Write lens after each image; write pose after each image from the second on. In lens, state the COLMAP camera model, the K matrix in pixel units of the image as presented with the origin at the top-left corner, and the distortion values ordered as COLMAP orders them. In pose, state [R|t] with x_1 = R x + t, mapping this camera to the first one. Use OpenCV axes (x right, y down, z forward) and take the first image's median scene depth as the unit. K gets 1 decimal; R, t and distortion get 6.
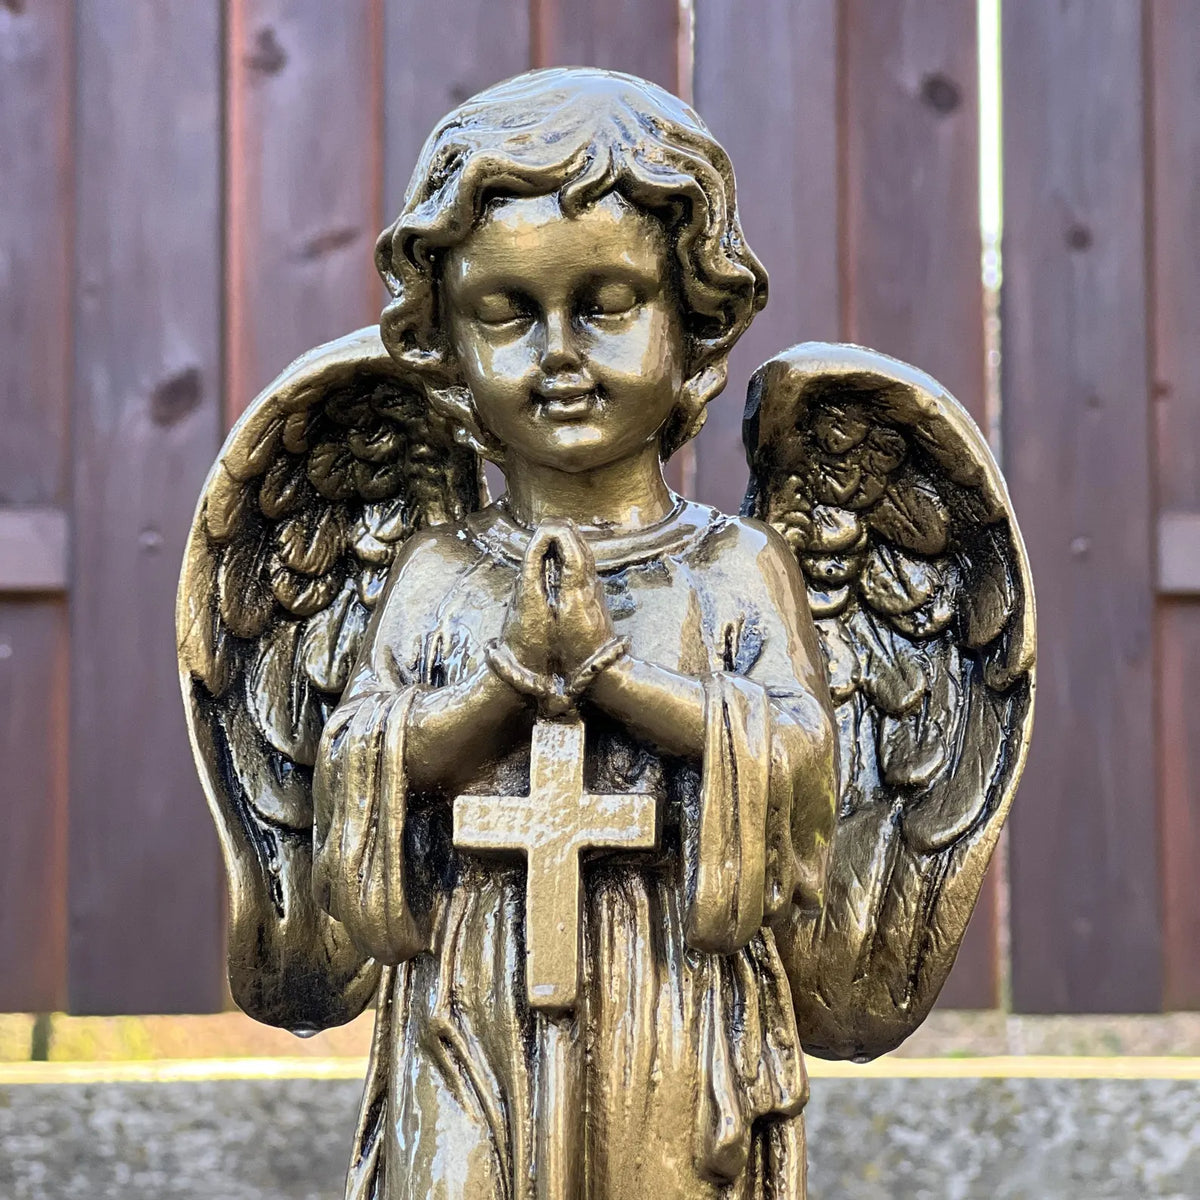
lens RADIAL K [[3682.6, 0, 600.0], [0, 3682.6, 600.0], [0, 0, 1]] dist [-0.027272, 3.842888]
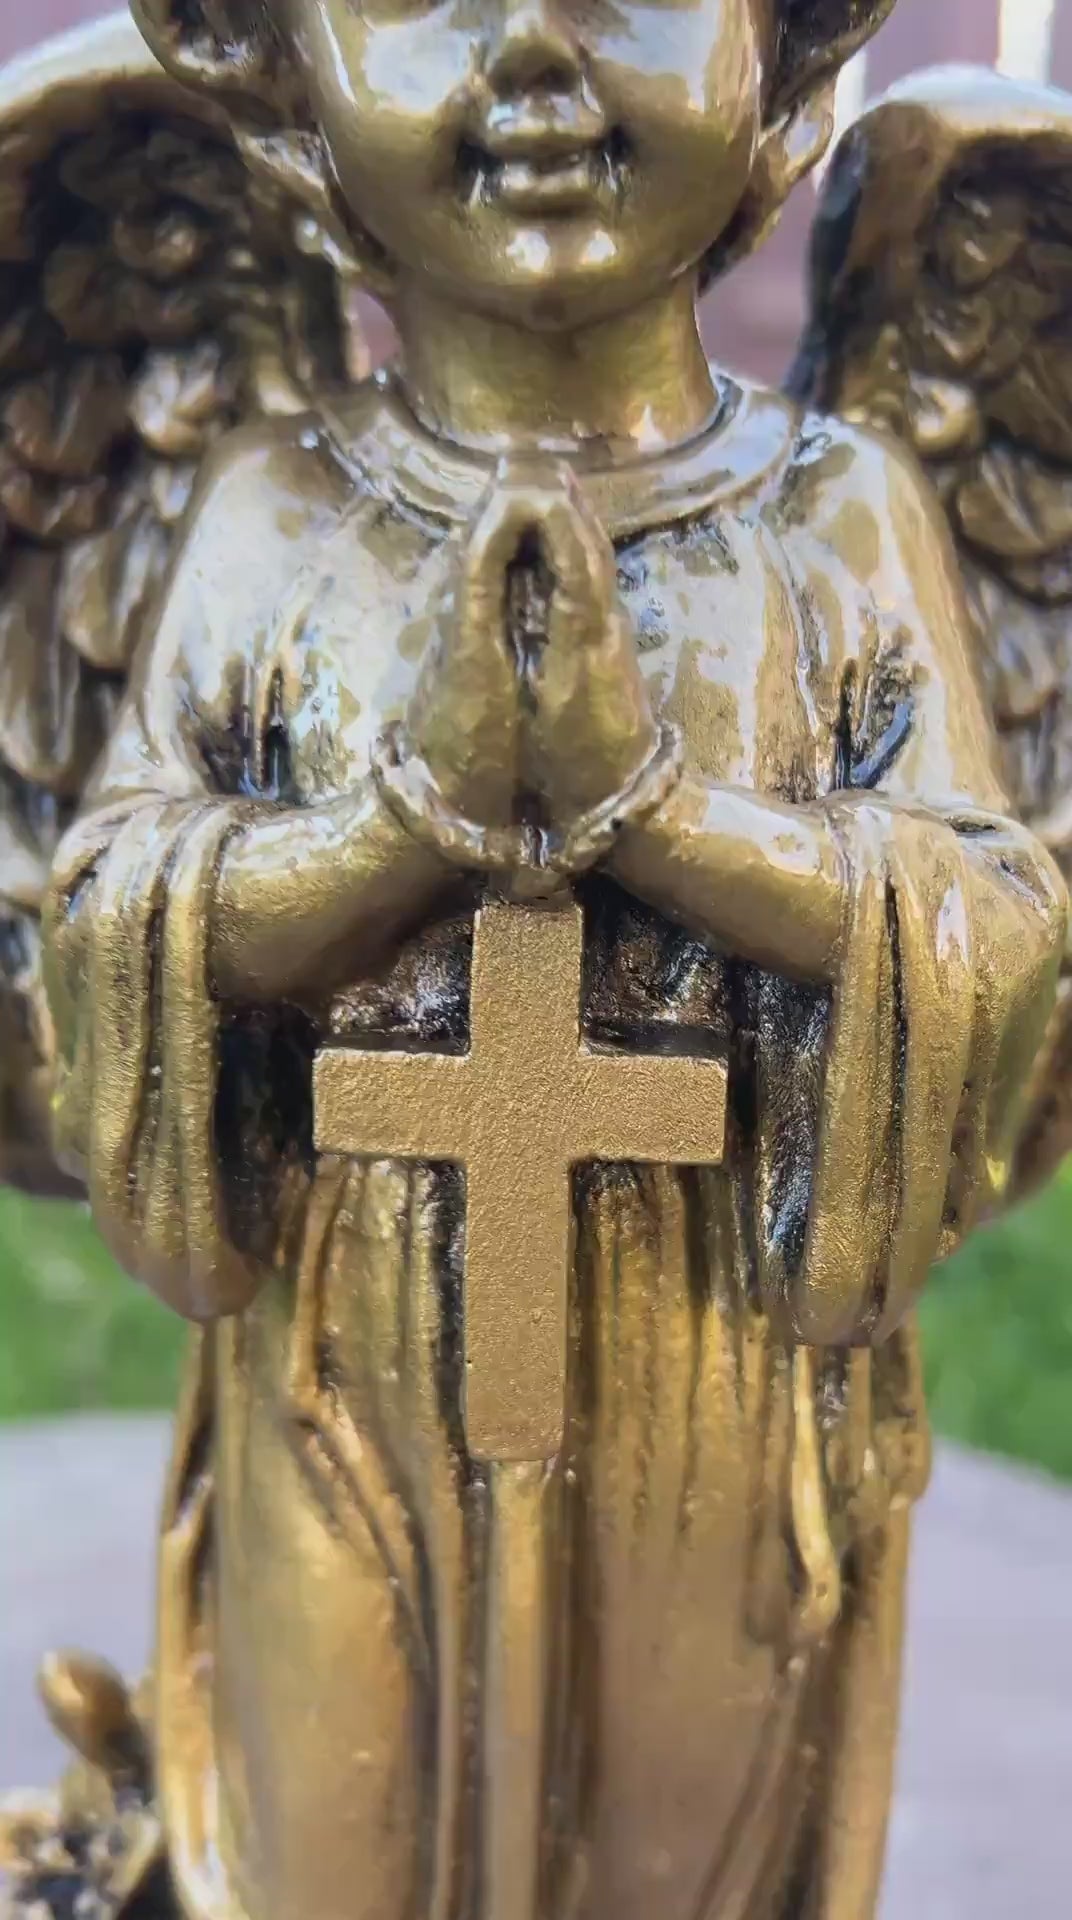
lens RADIAL K [[1639.8, 0, 536.0], [0, 1639.8, 960.0], [0, 0, 1]] dist [0.074791, -0.236881]
pose [[0.996278, -0.010685, 0.085538, -0.028090], [-0.021939, 0.928184, 0.371475, -0.039109], [-0.083365, -0.371969, 0.924494, 0.785115]]
